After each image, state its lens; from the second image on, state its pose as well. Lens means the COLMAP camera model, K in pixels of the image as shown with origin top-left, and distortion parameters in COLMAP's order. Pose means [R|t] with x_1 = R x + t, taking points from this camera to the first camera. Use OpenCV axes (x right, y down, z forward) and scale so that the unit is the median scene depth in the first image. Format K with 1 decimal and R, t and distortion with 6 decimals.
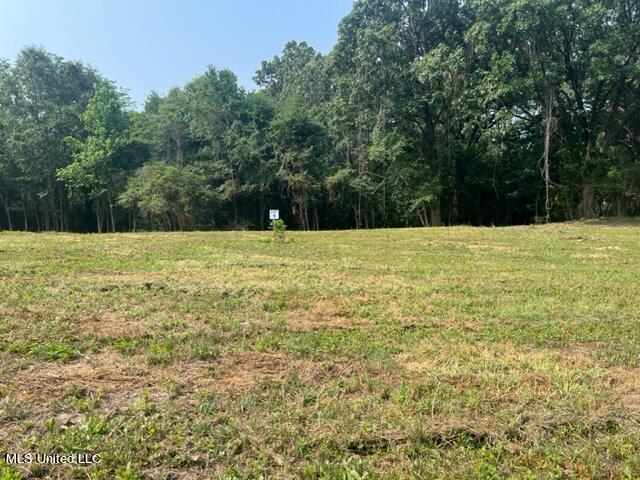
lens RADIAL K [[485.9, 0, 313.4], [0, 485.9, 246.7], [0, 0, 1]] dist [0.061391, -0.076903]
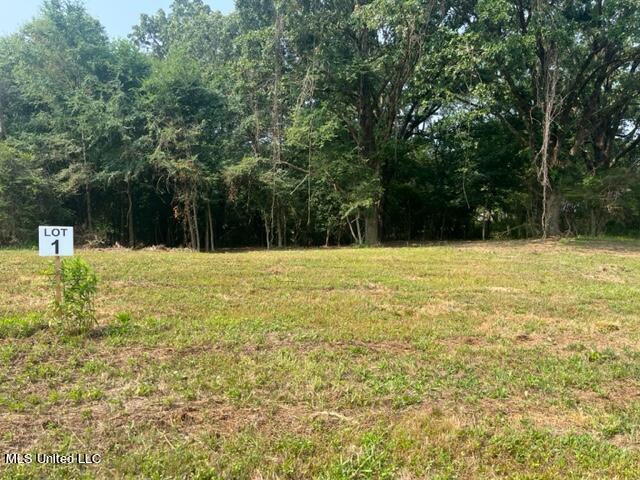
lens RADIAL K [[485.9, 0, 319.5], [0, 485.9, 243.2], [0, 0, 1]] dist [0.061391, -0.076903]
pose [[0.974851, 0.021304, 0.221838, 0.005836], [-0.019688, 0.999761, -0.009496, -0.032018], [-0.221987, 0.004890, 0.975037, 0.315890]]
